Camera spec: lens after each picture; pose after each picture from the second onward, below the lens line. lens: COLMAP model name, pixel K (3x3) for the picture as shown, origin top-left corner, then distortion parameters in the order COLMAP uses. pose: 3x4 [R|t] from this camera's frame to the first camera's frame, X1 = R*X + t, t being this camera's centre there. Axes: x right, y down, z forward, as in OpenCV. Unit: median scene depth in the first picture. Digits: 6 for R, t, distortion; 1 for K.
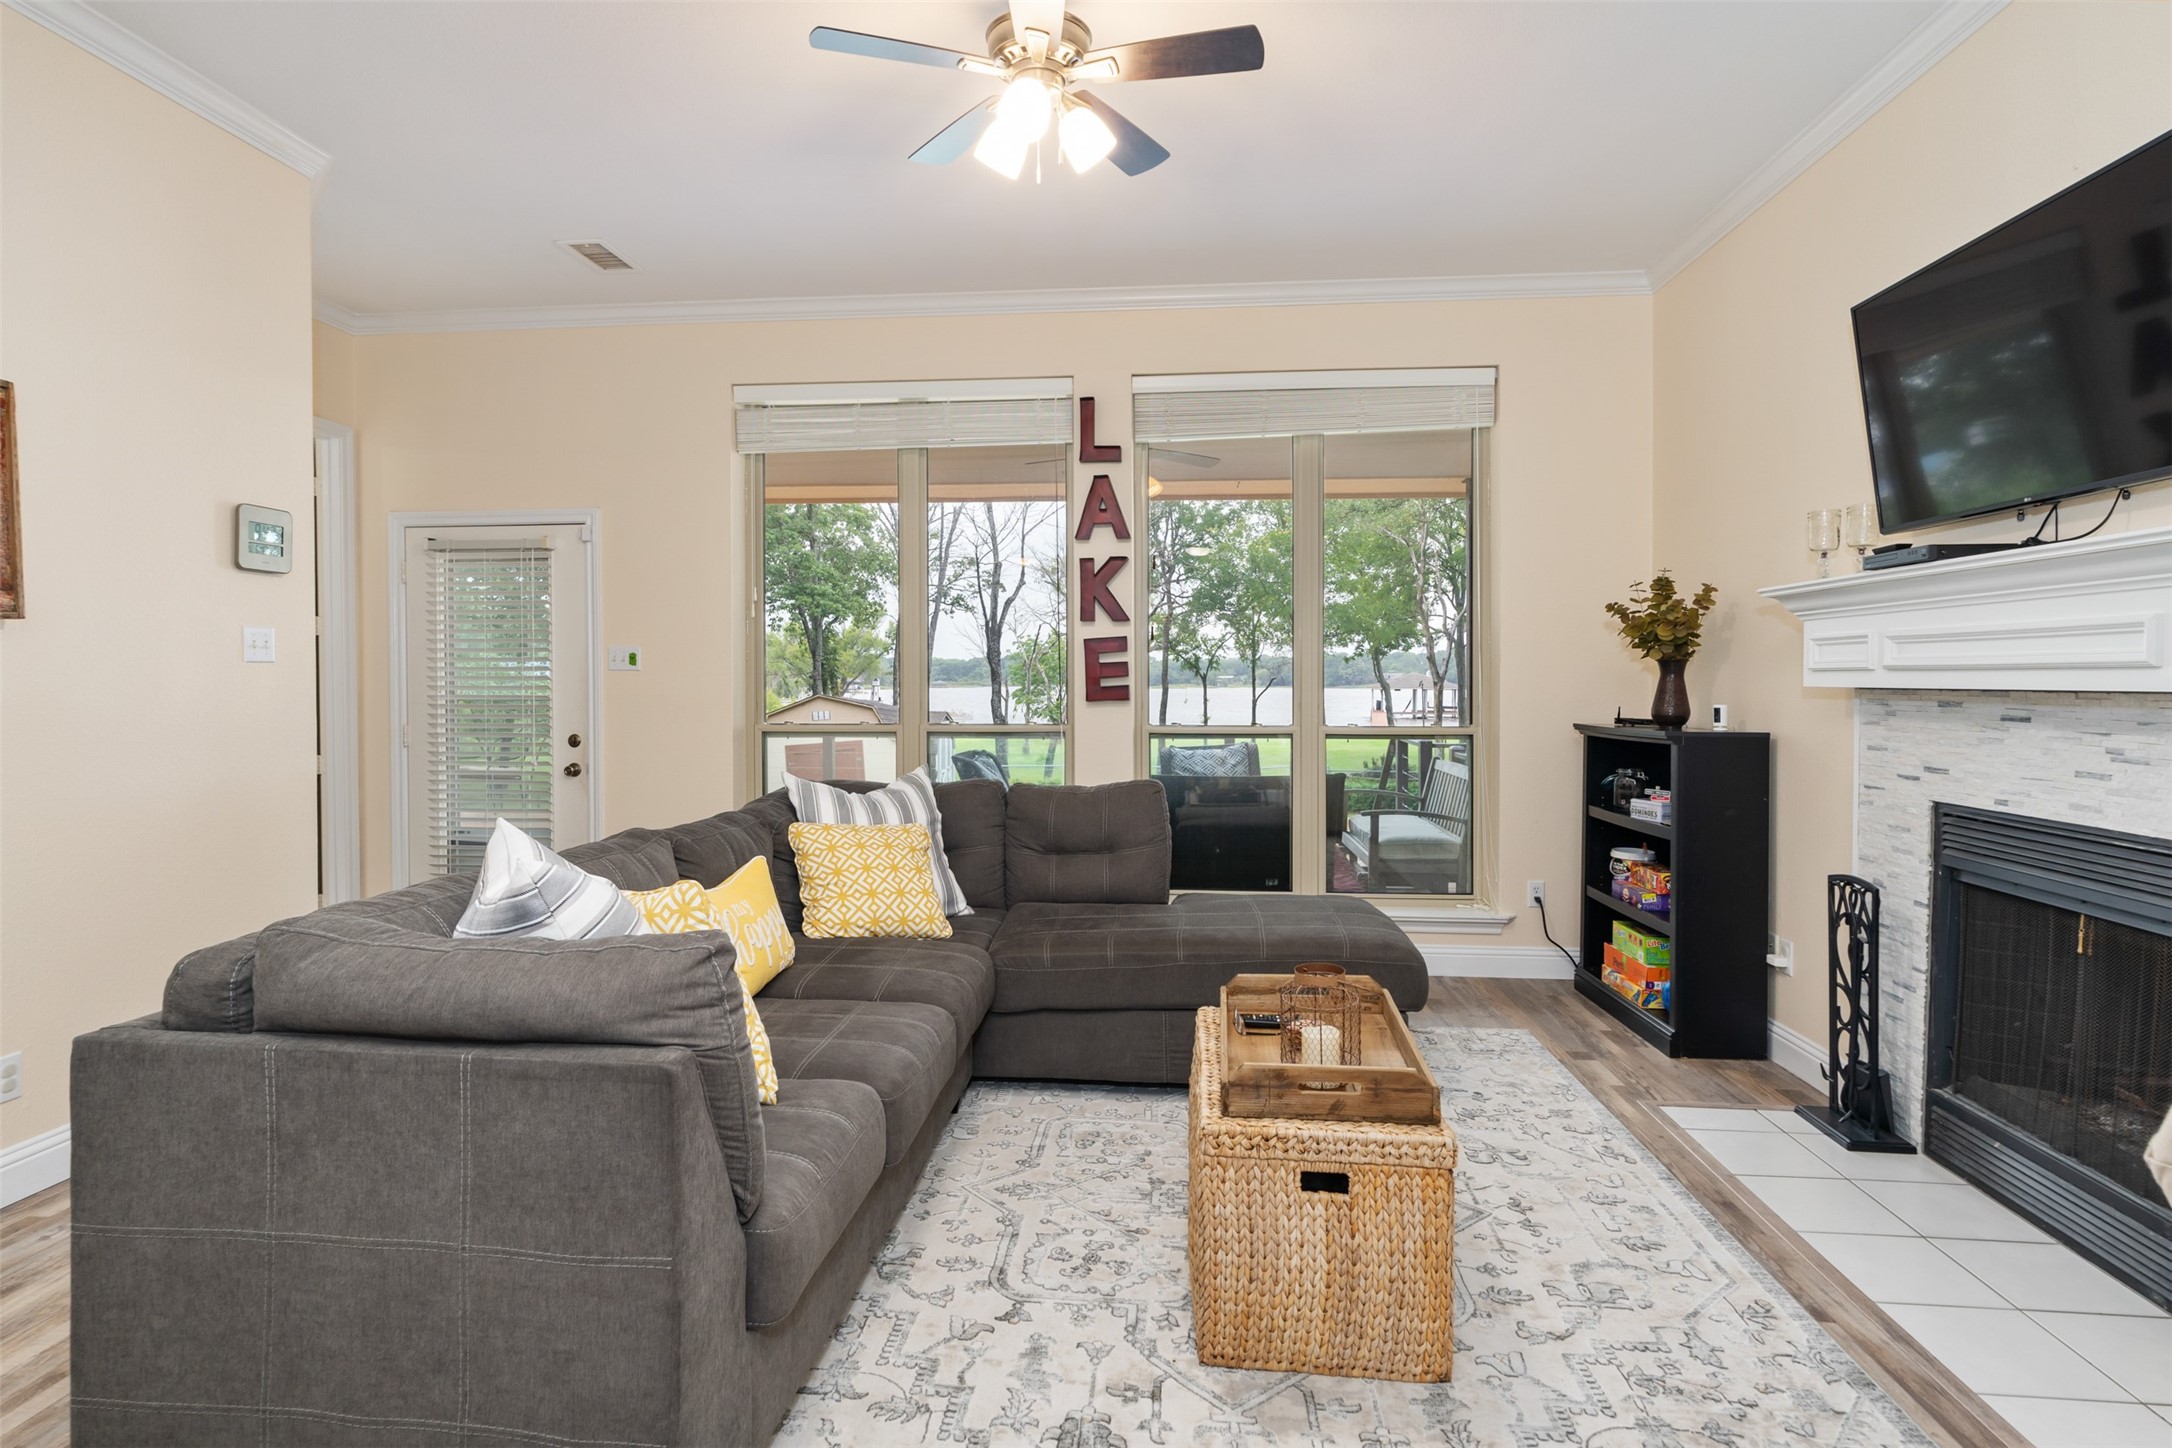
lens RADIAL K [[1131.1, 0, 1078.1], [0, 1131.1, 692.6], [0, 0, 1]] dist [-0.001198, 0.000368]
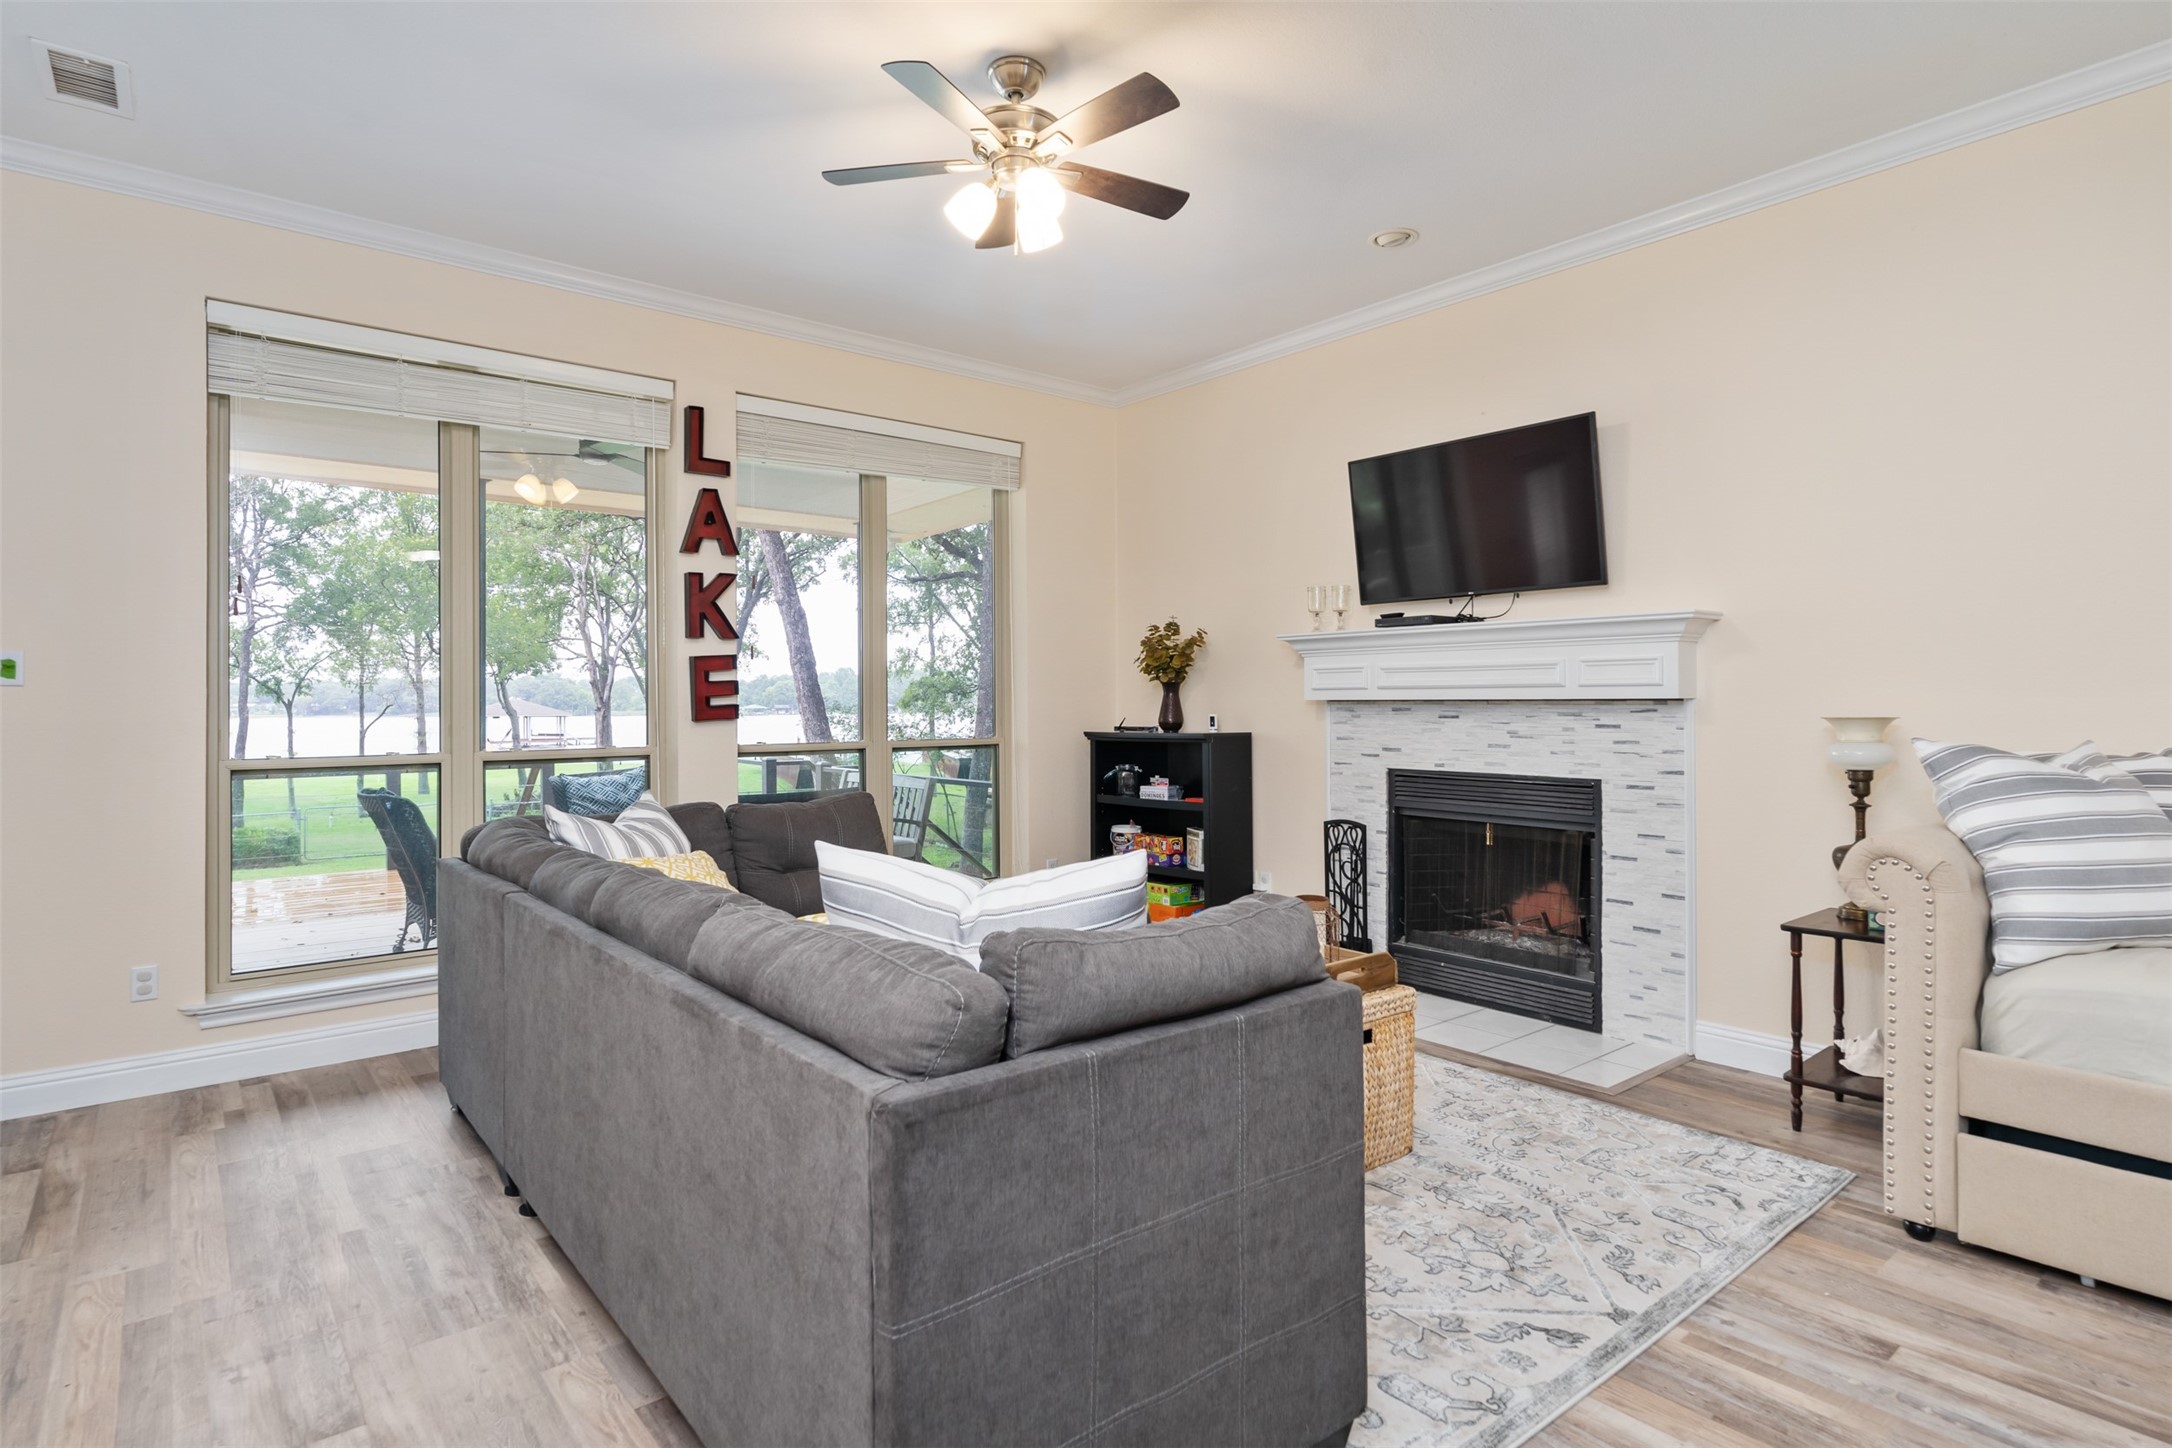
lens RADIAL K [[1113.2, 0, 1088.5], [0, 1113.2, 693.5], [0, 0, 1]] dist [-0.002394, -0.000046]
pose [[0.709455, 0.002142, 0.704748, -0.501342], [0.014091, 0.999752, -0.017225, 0.006042], [-0.704610, 0.022151, 0.709249, 0.111052]]
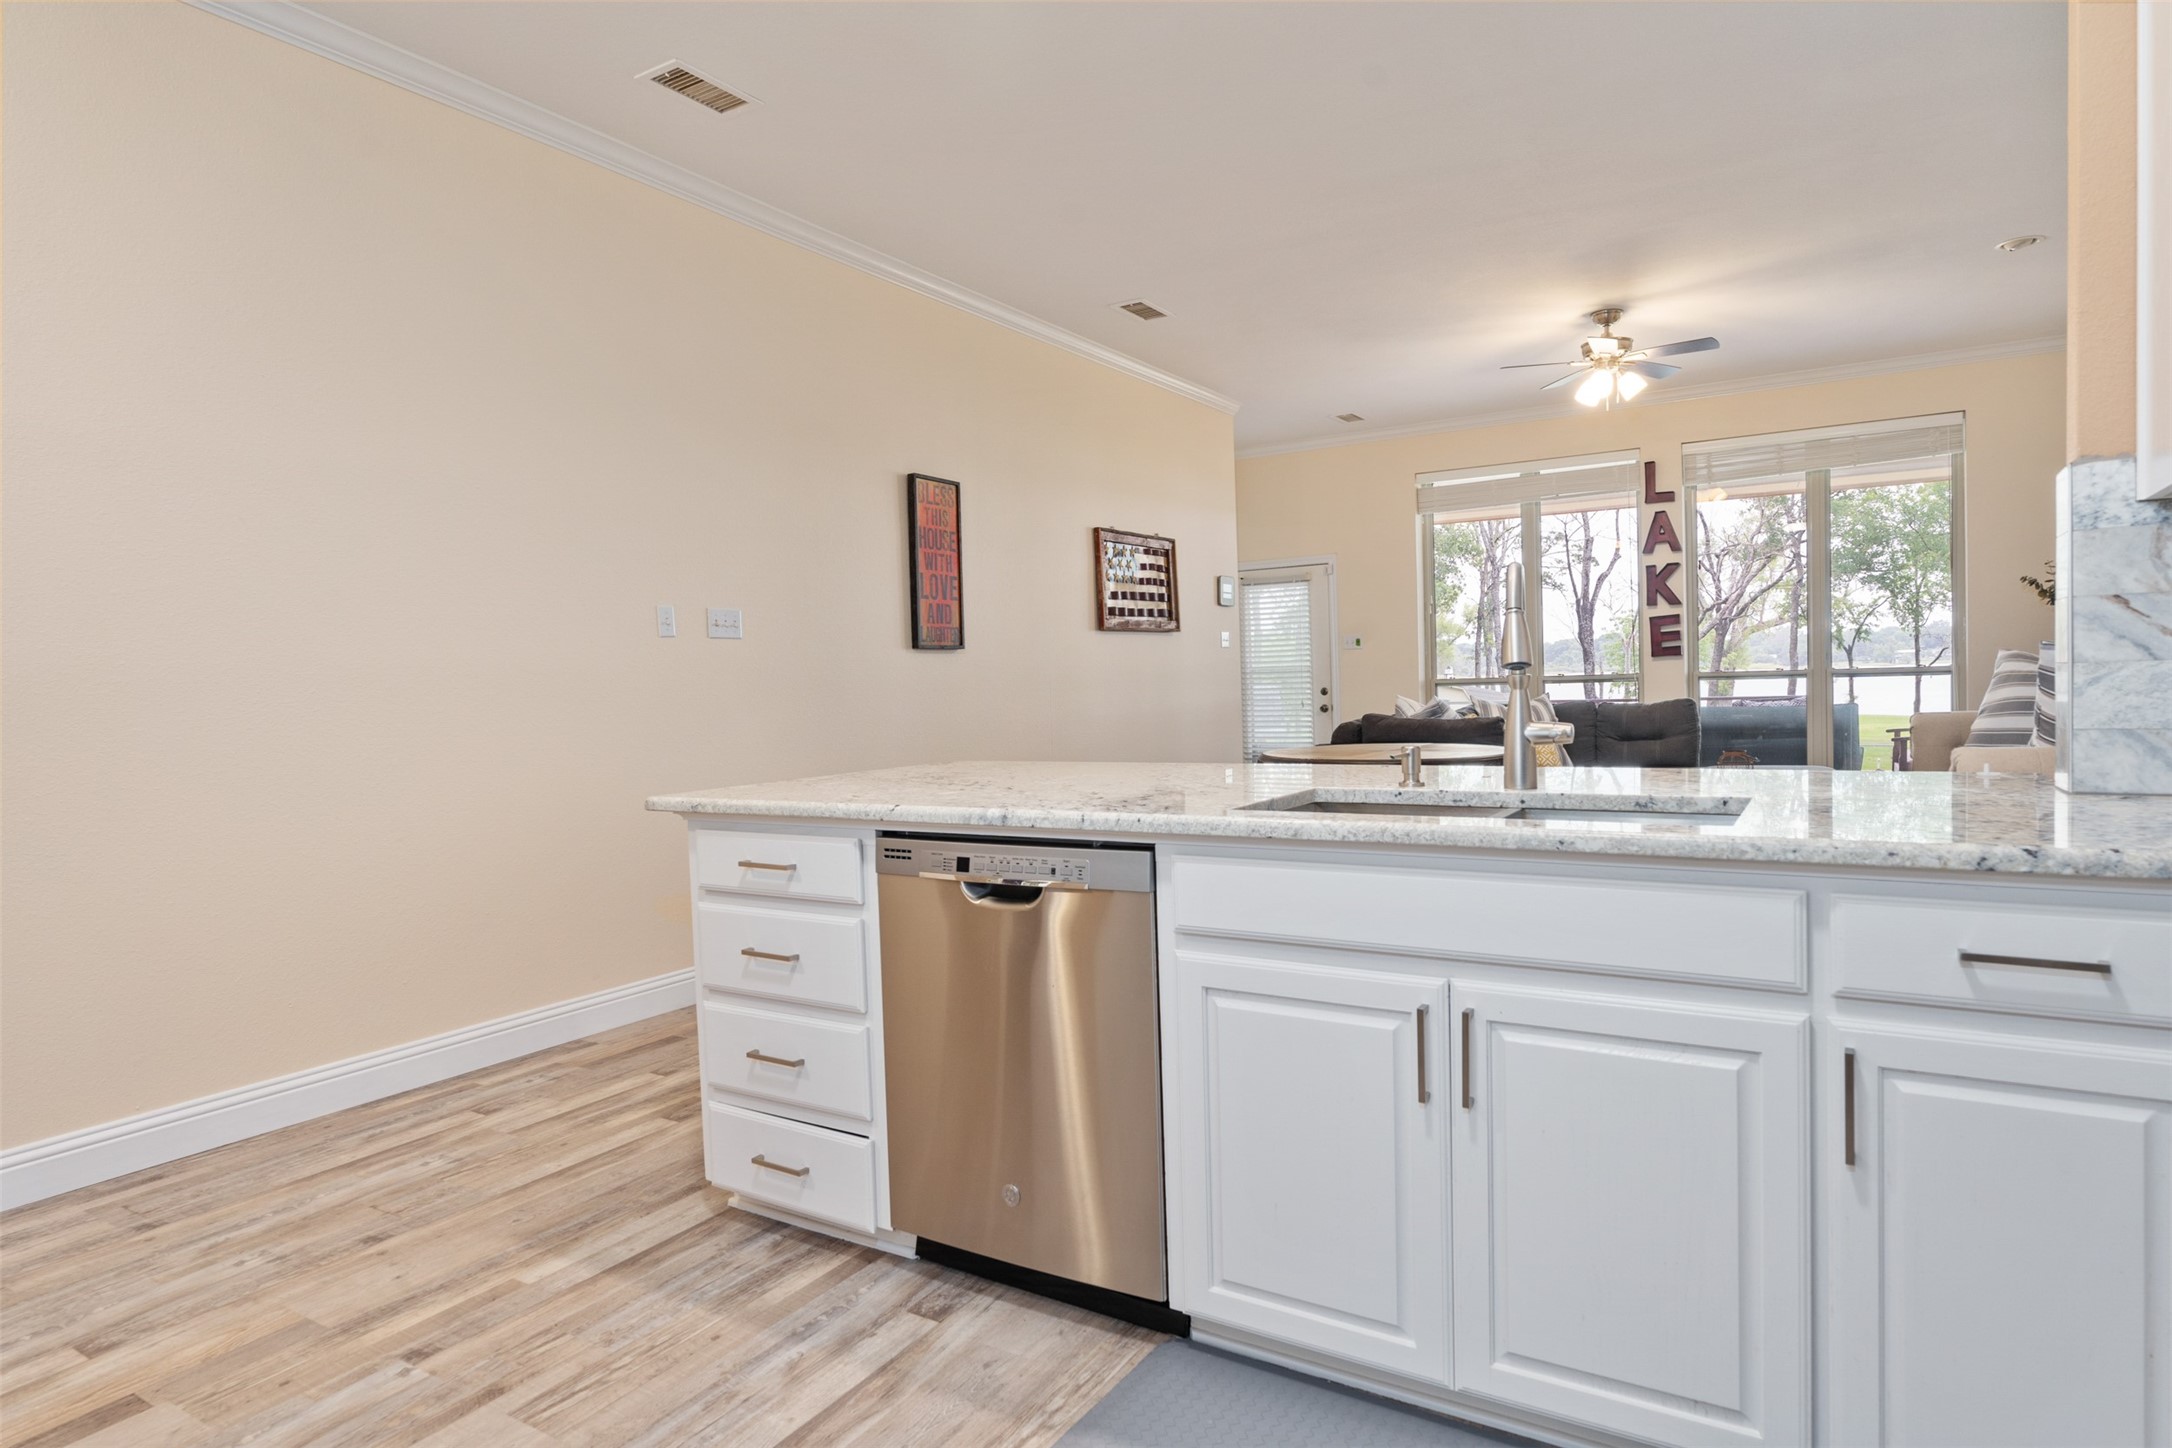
lens RADIAL K [[1235.9, 0, 1086.0], [0, 1235.9, 724.0], [0, 0, 1]] dist [-0.003485, 0.000261]
pose [[0.896188, -0.010987, -0.443539, 0.074099], [0.024890, 0.999364, 0.025534, 0.044082], [0.442976, -0.033923, 0.895891, -1.043943]]
